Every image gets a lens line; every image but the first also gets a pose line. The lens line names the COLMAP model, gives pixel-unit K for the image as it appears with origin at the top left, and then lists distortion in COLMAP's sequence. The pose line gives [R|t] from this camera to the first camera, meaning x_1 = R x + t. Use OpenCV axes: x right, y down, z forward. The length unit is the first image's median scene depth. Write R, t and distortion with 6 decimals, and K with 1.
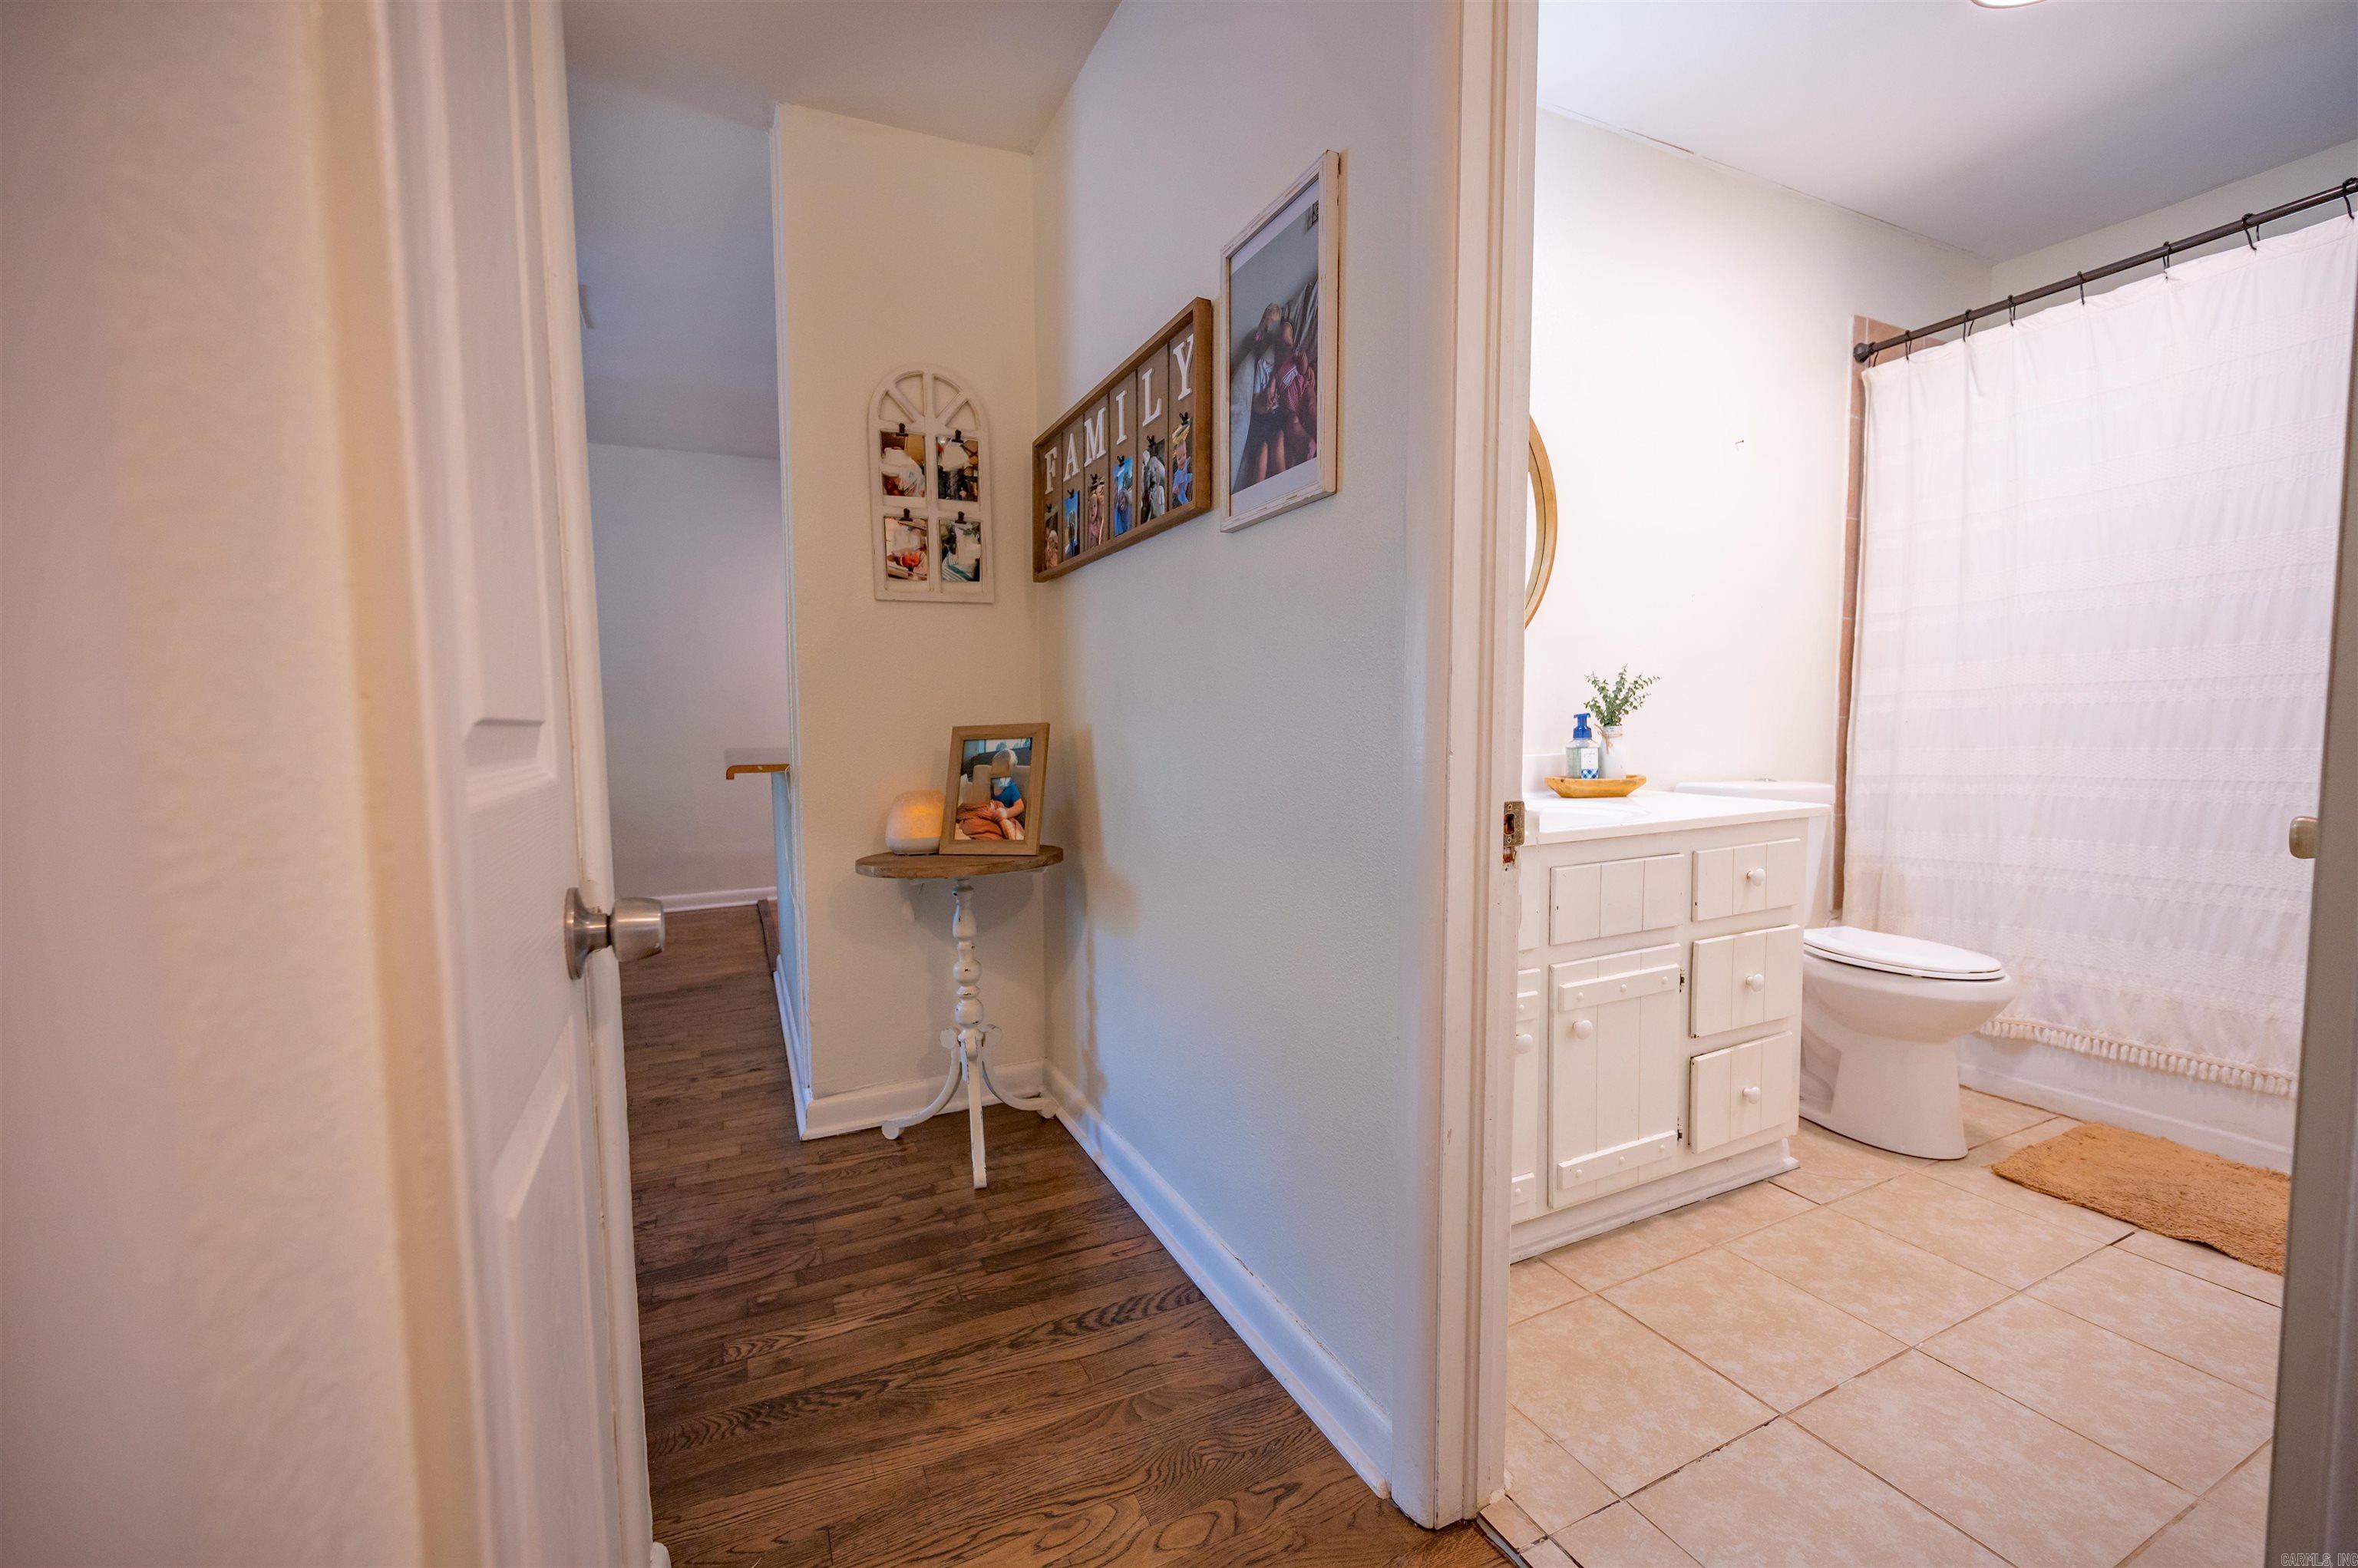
lens RADIAL K [[935.4, 0, 1195.9], [0, 935.4, 791.3], [0, 0, 1]] dist [-0.001476, -0.000772]
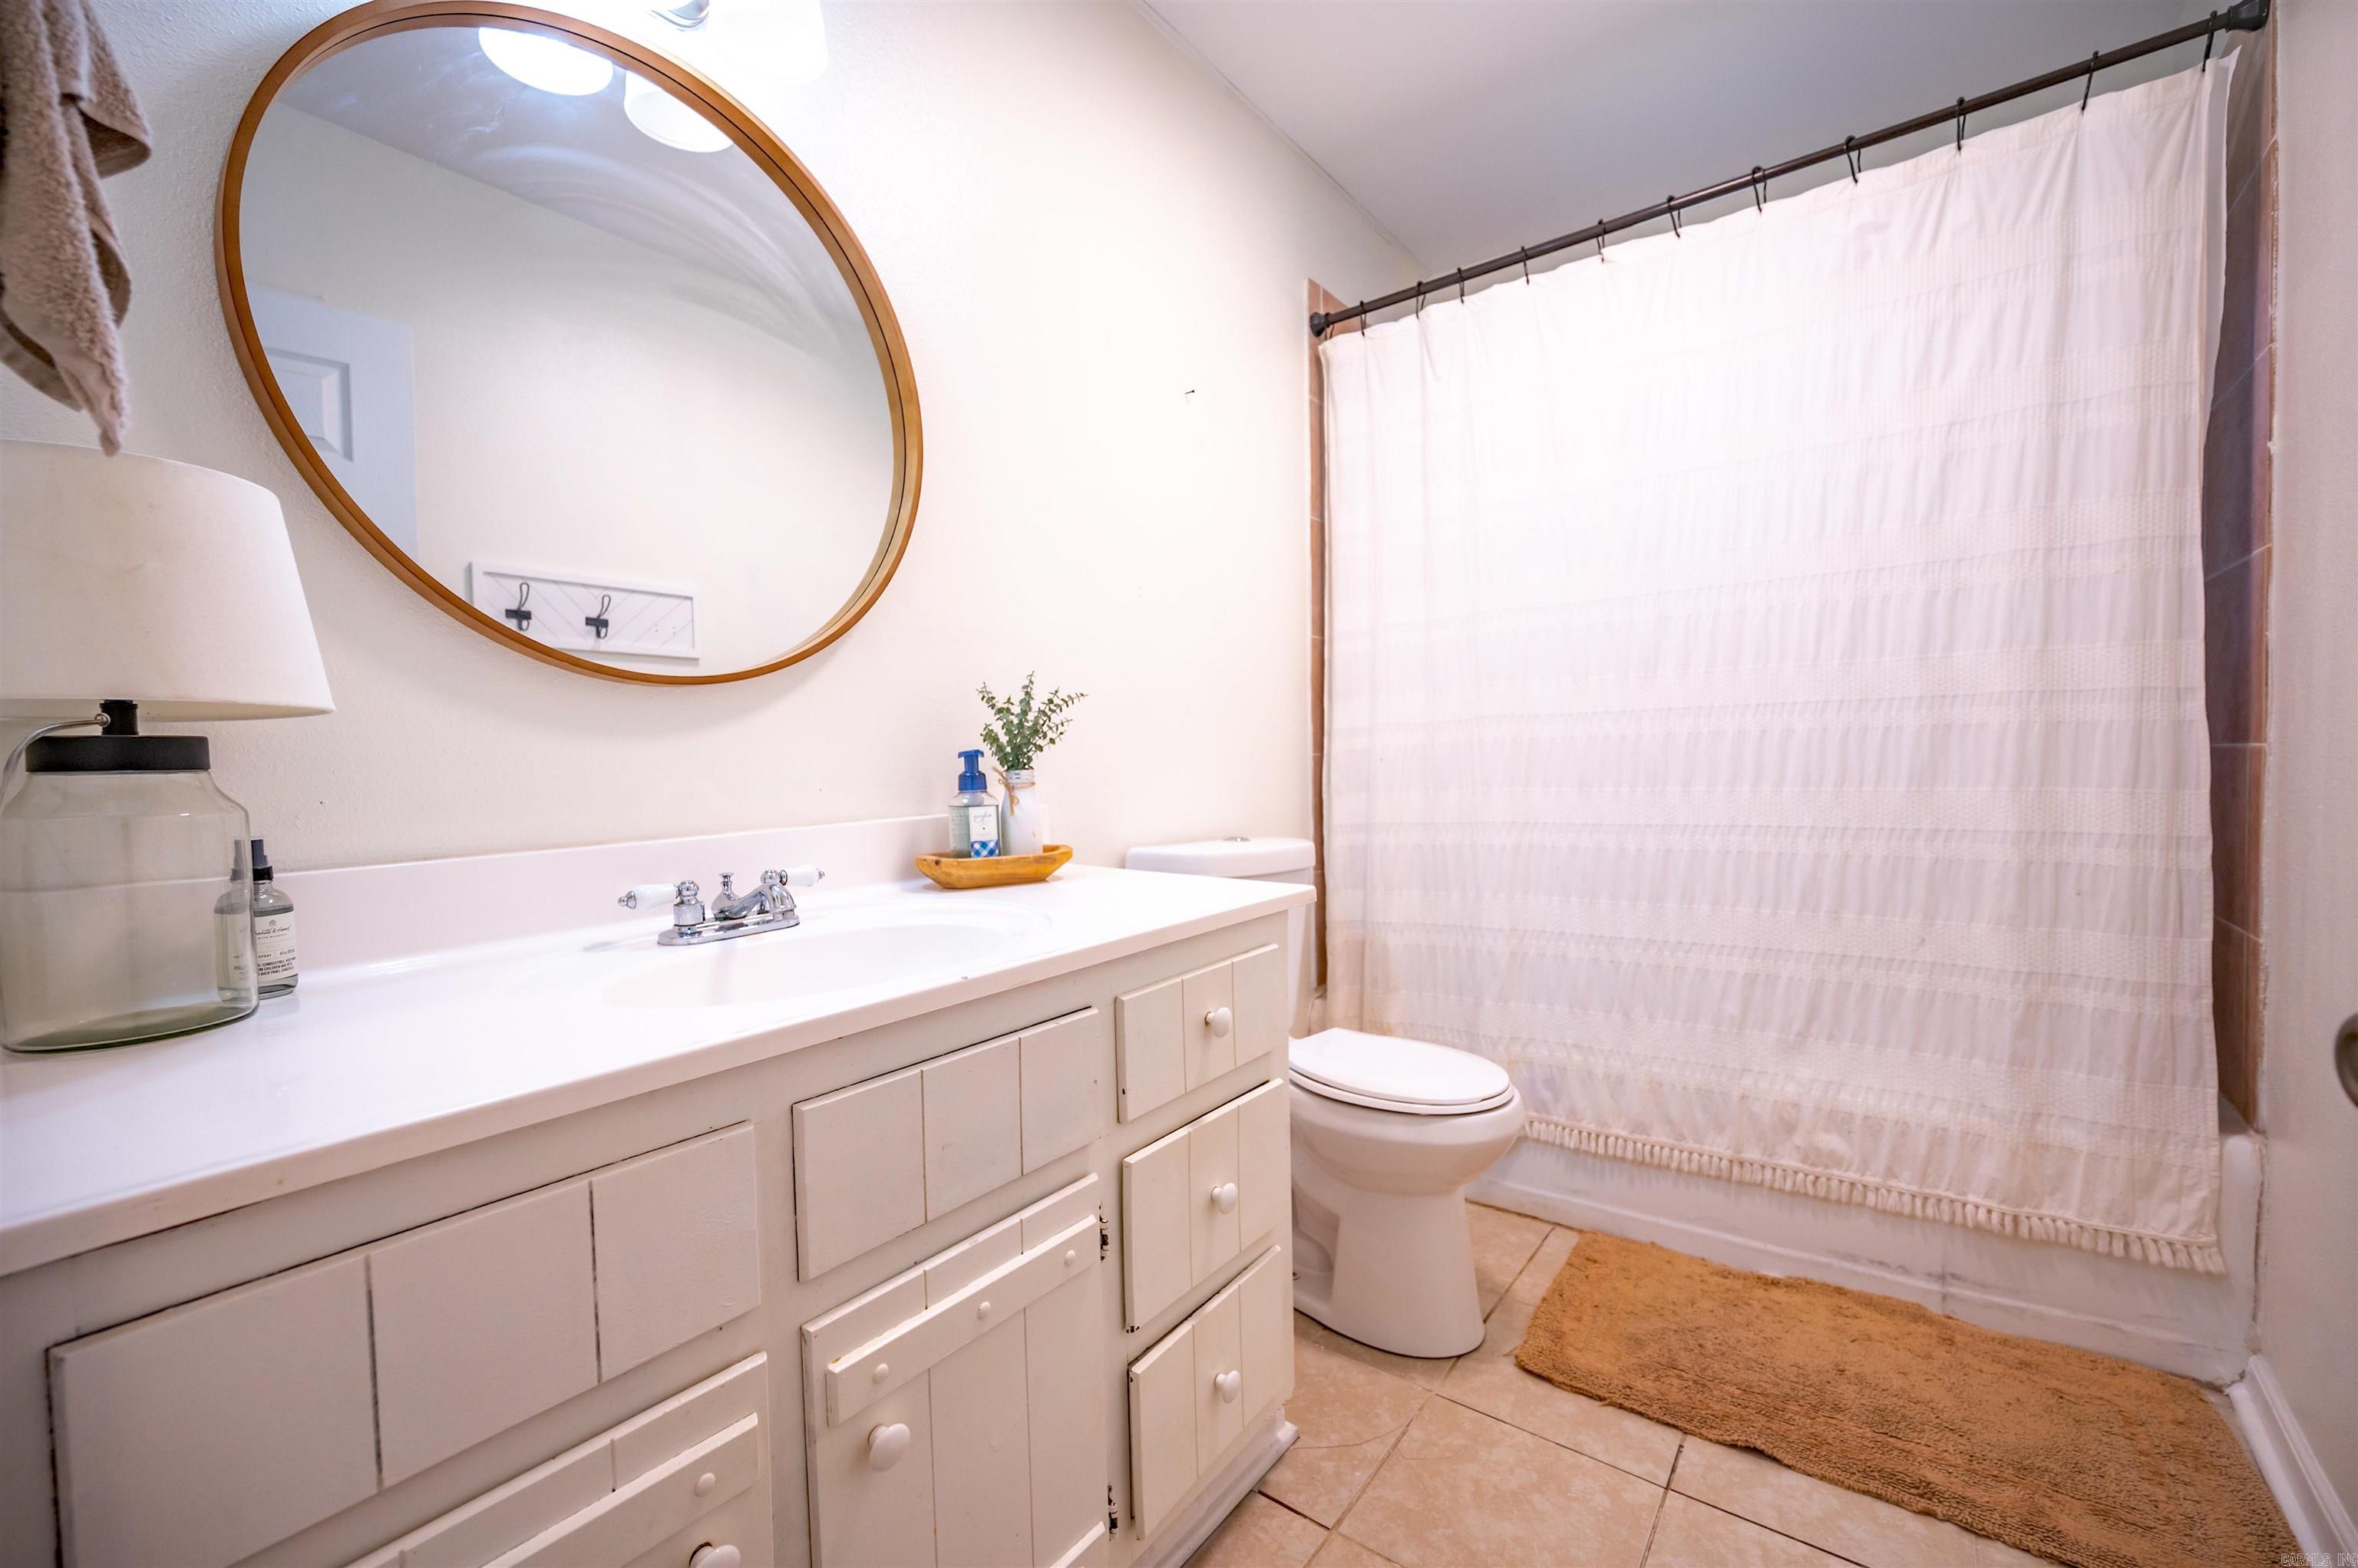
lens RADIAL K [[935.4, 0, 1167.5], [0, 935.4, 791.7], [0, 0, 1]] dist [-0.001476, -0.000772]
pose [[0.897788, -0.020616, 0.439945, 0.259444], [0.038265, 0.998778, -0.031282, -0.031932], [-0.438763, 0.044920, 0.897479, 0.394229]]
